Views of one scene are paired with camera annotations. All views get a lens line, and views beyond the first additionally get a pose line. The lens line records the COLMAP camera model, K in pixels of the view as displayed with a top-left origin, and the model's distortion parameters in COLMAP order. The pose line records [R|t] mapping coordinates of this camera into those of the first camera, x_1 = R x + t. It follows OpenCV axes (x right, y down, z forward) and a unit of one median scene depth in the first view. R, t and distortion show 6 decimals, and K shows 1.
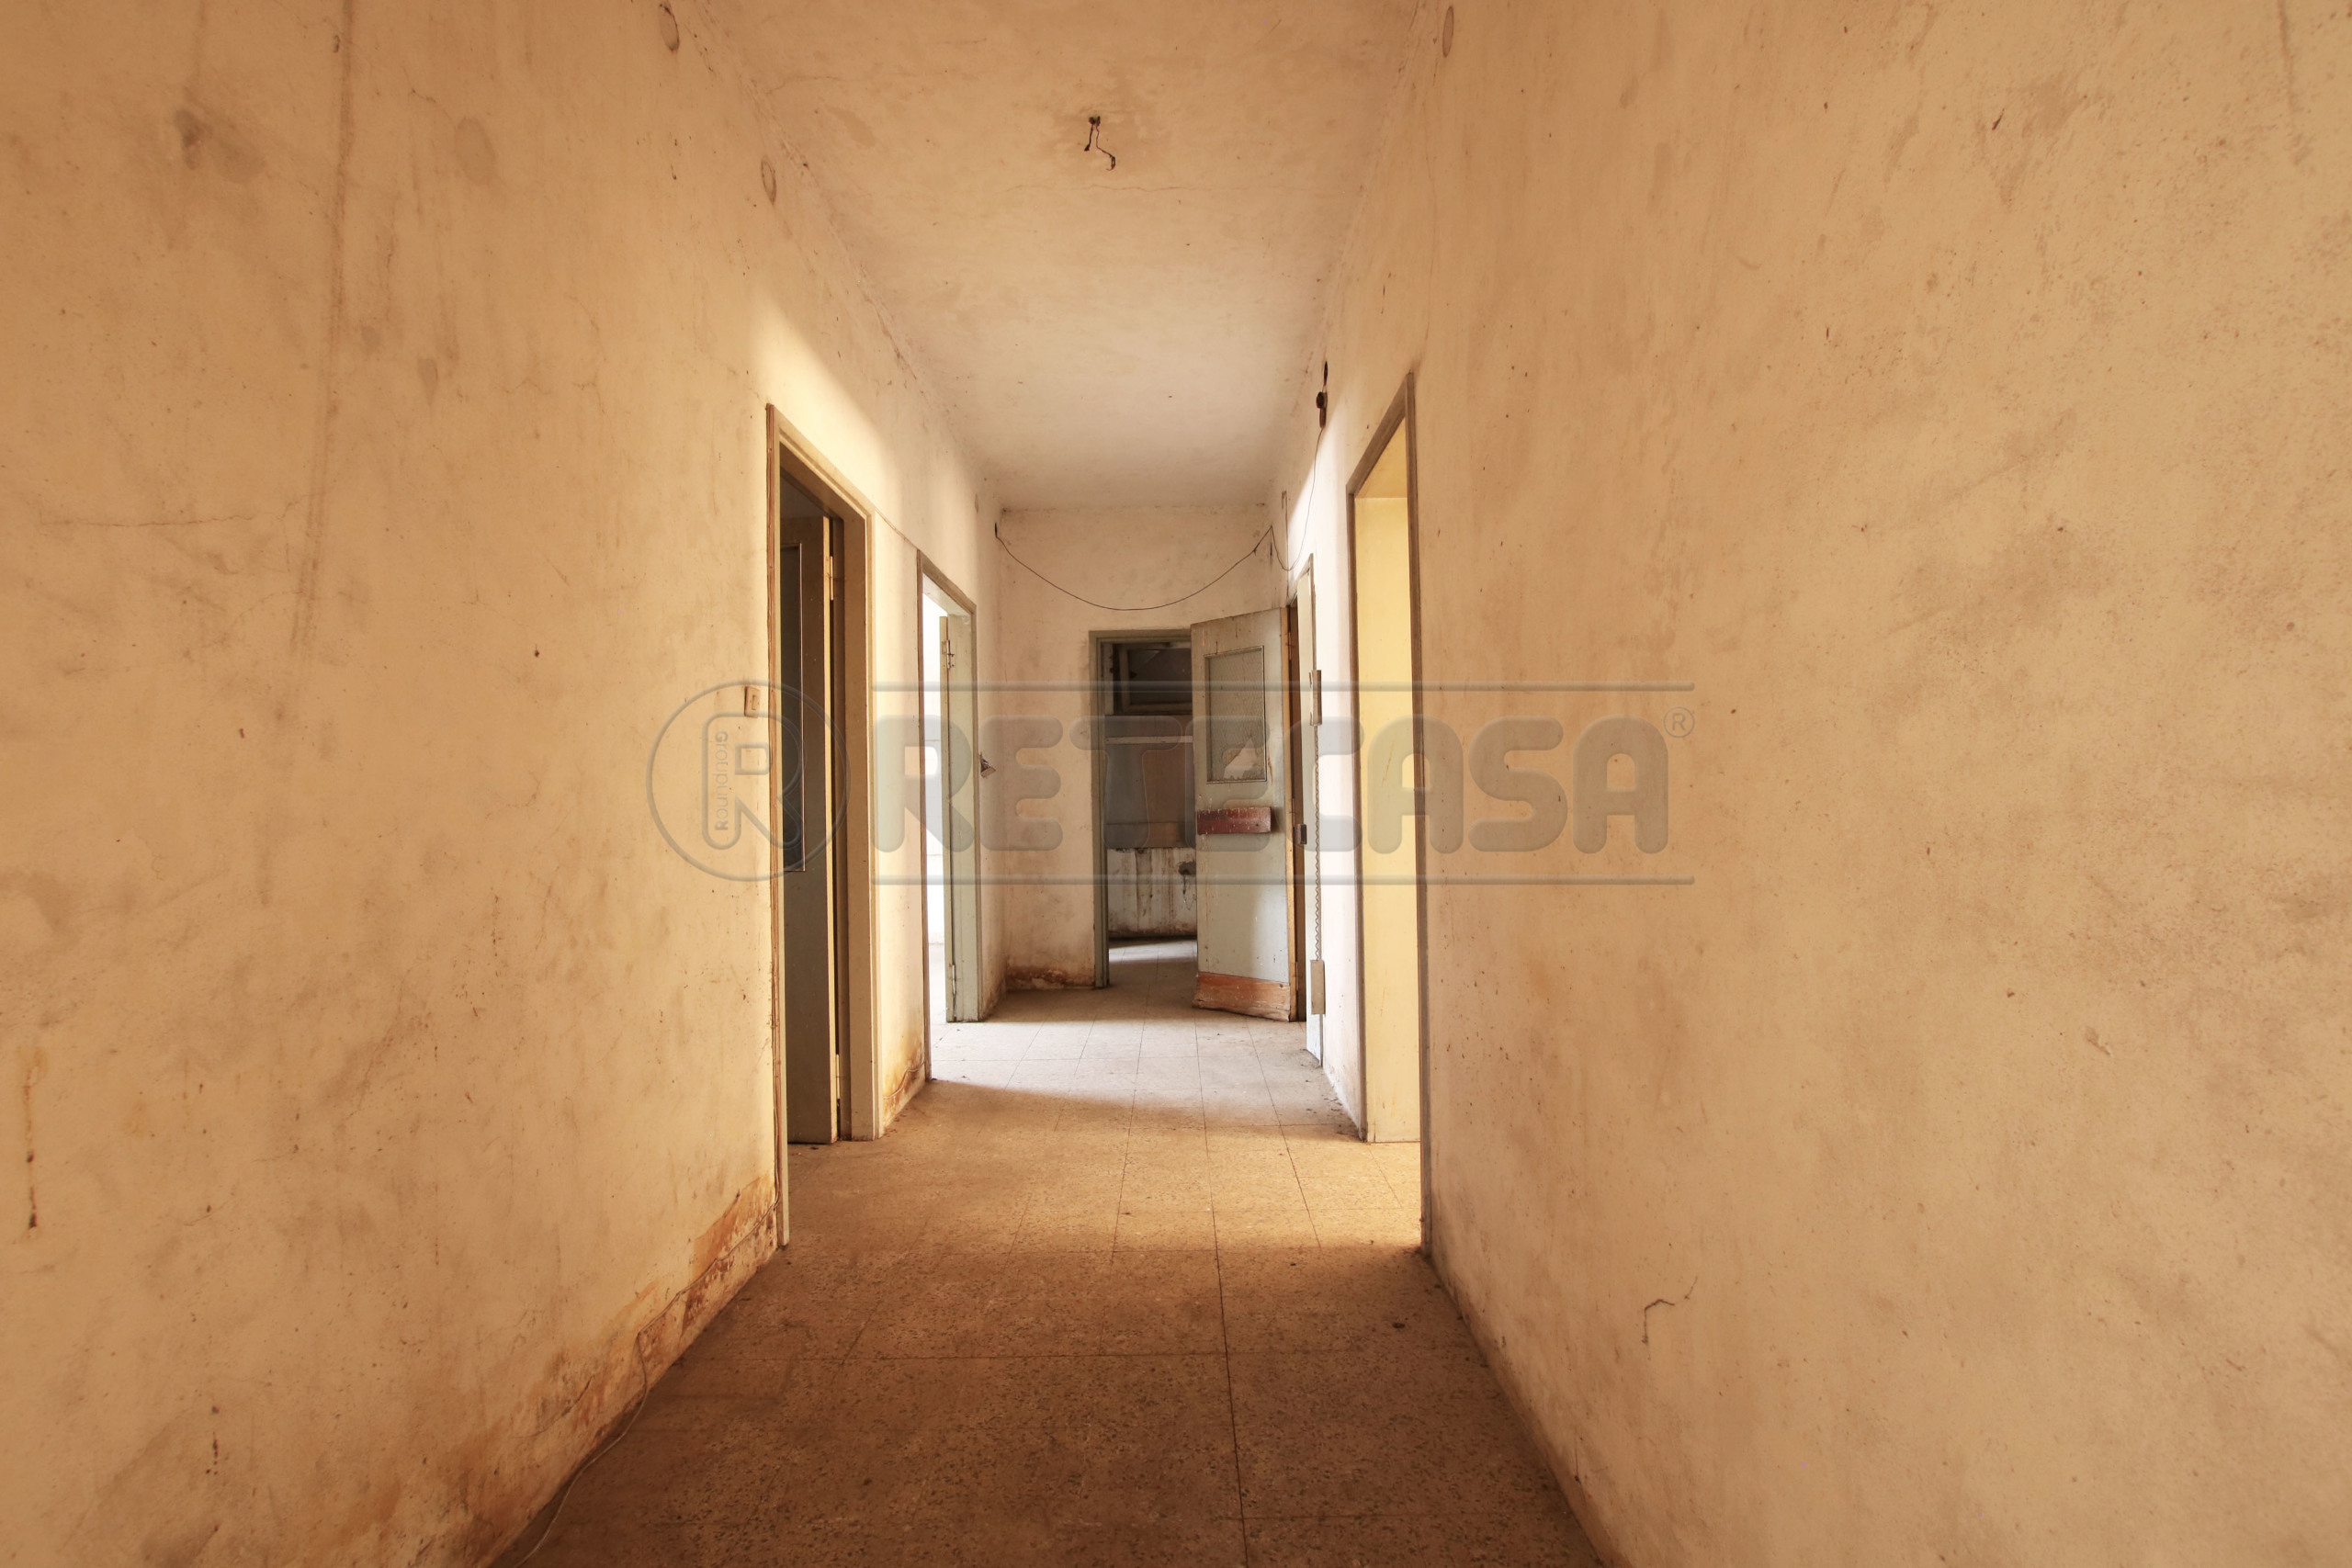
lens RADIAL K [[1067.8, 0, 1165.8], [0, 1067.8, 797.4], [0, 0, 1]] dist [-0.036535, 0.006962]
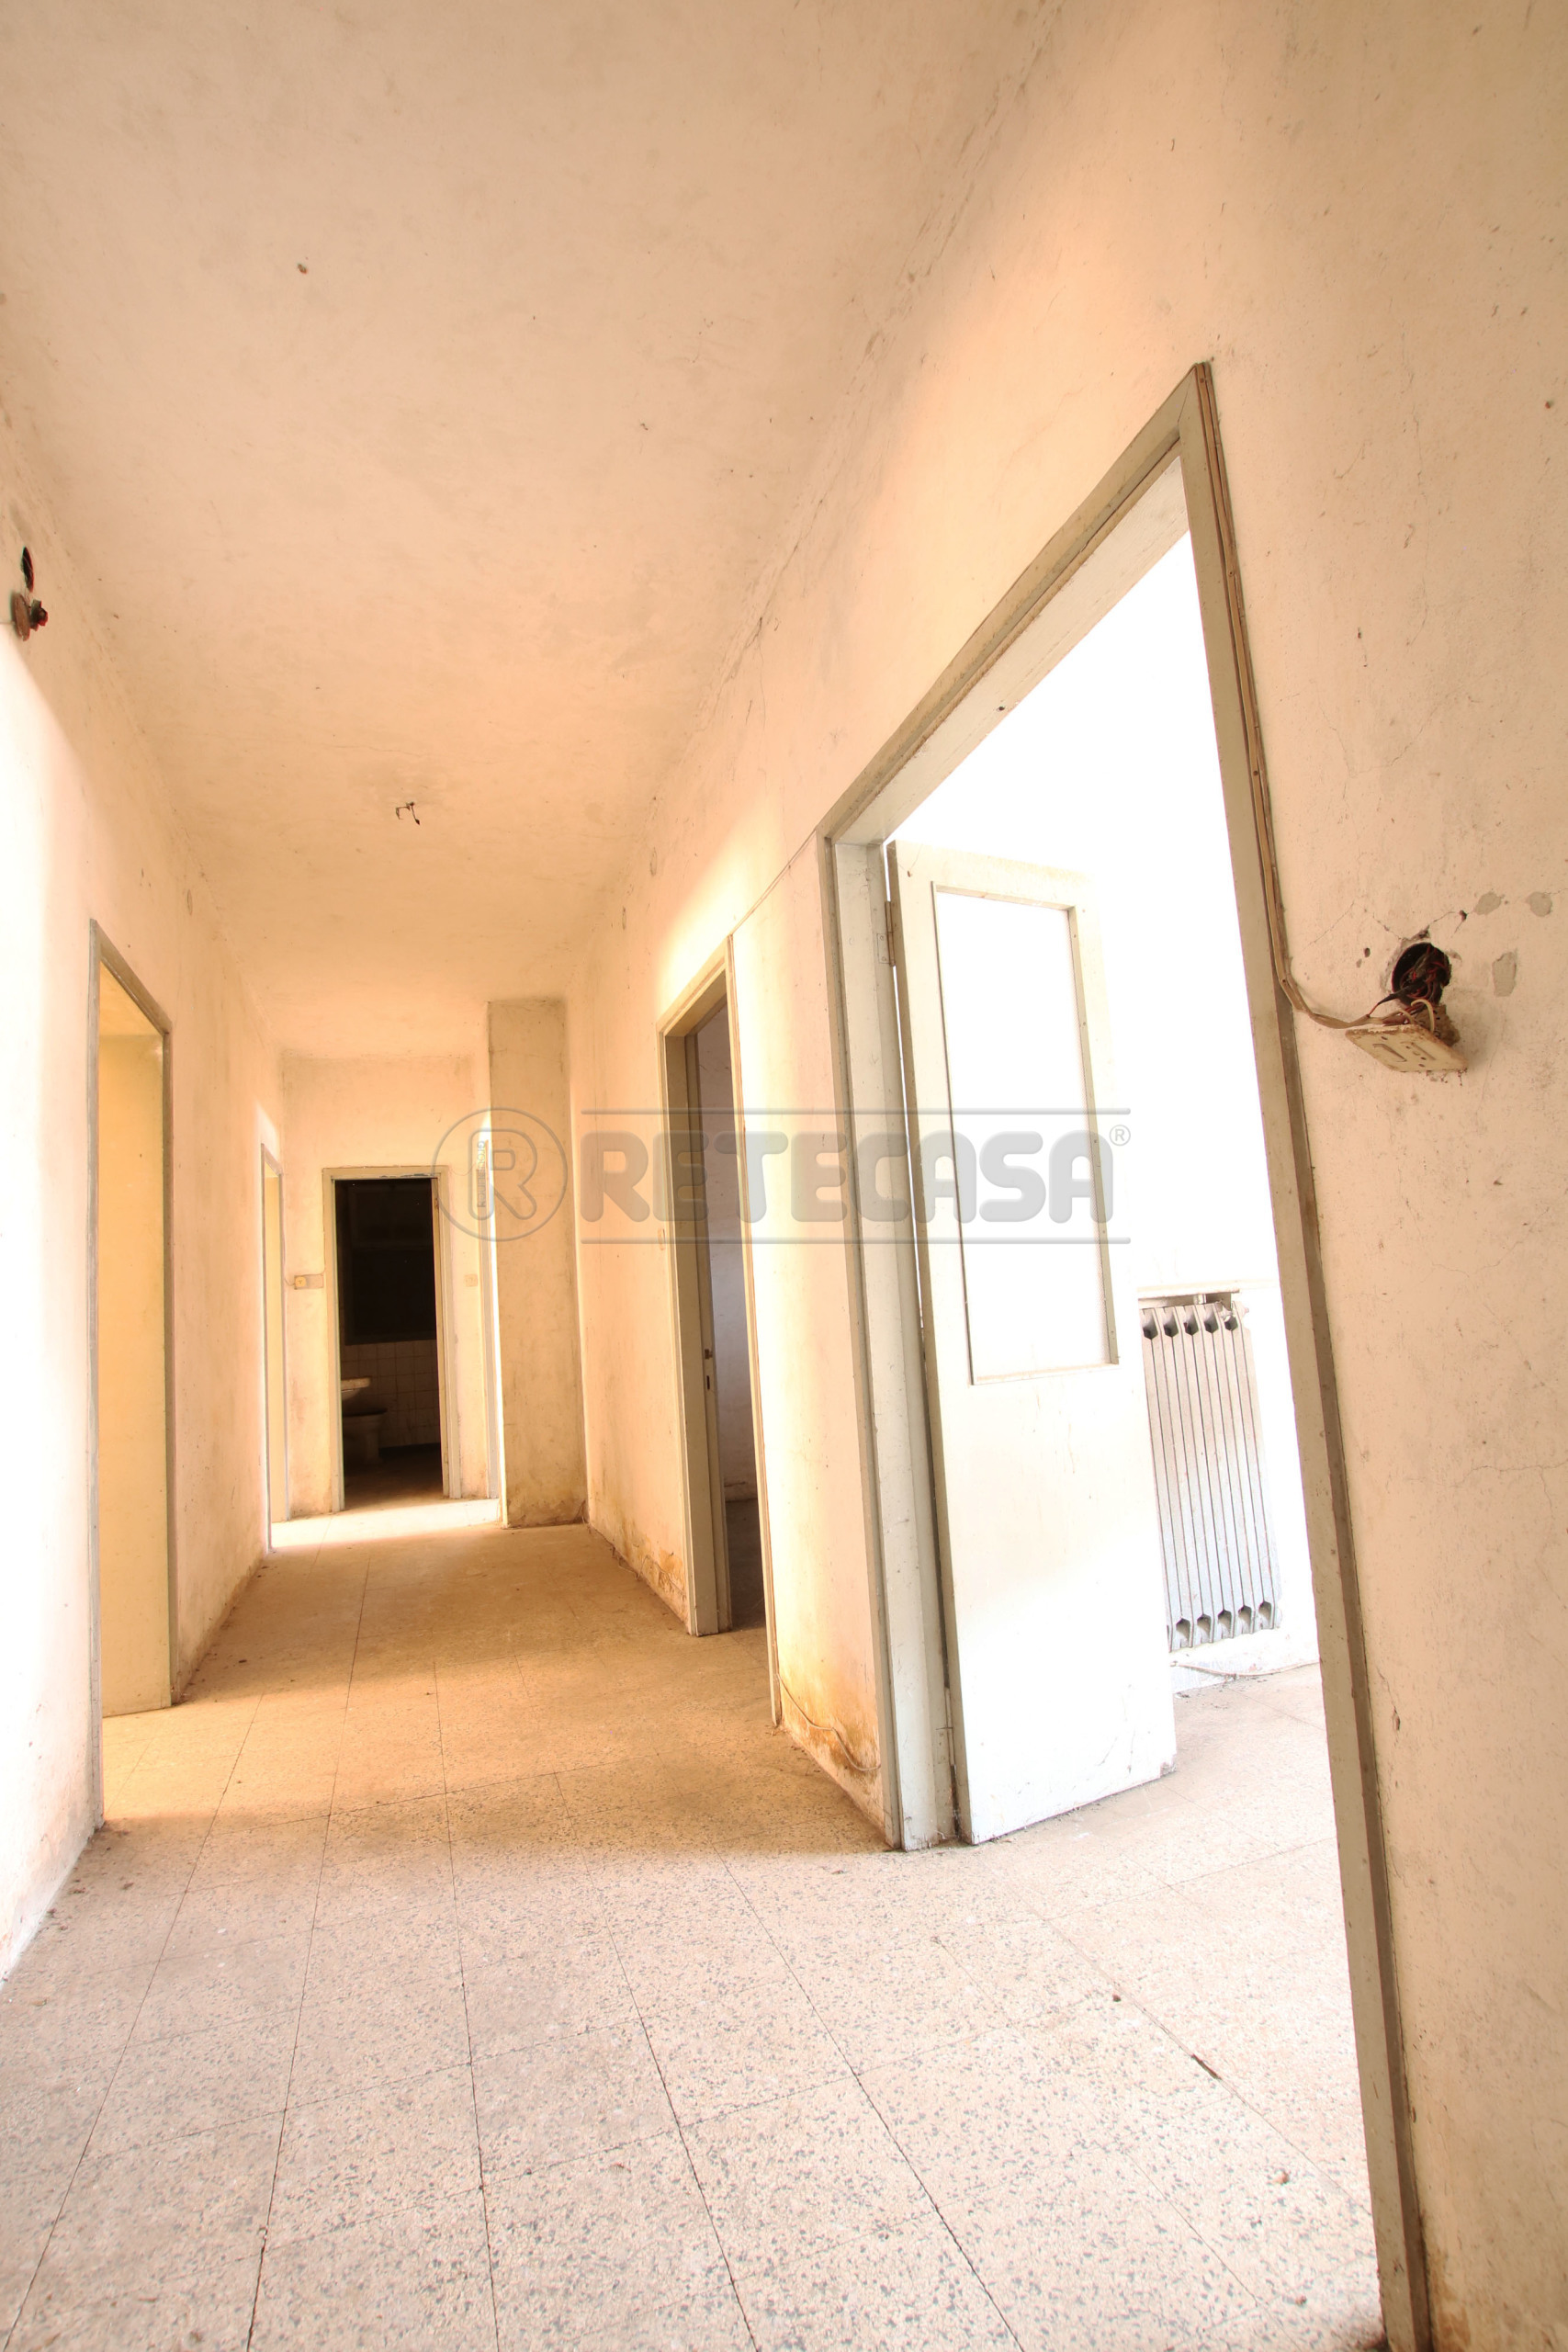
lens RADIAL K [[1067.8, 0, 777.7], [0, 1067.8, 1185.1], [0, 0, 1]] dist [-0.036535, 0.006962]
pose [[-0.939293, 0.041371, -0.340613, -0.022767], [0.085099, 0.989777, -0.114455, 0.017760], [0.332395, -0.136493, -0.933211, 2.015452]]
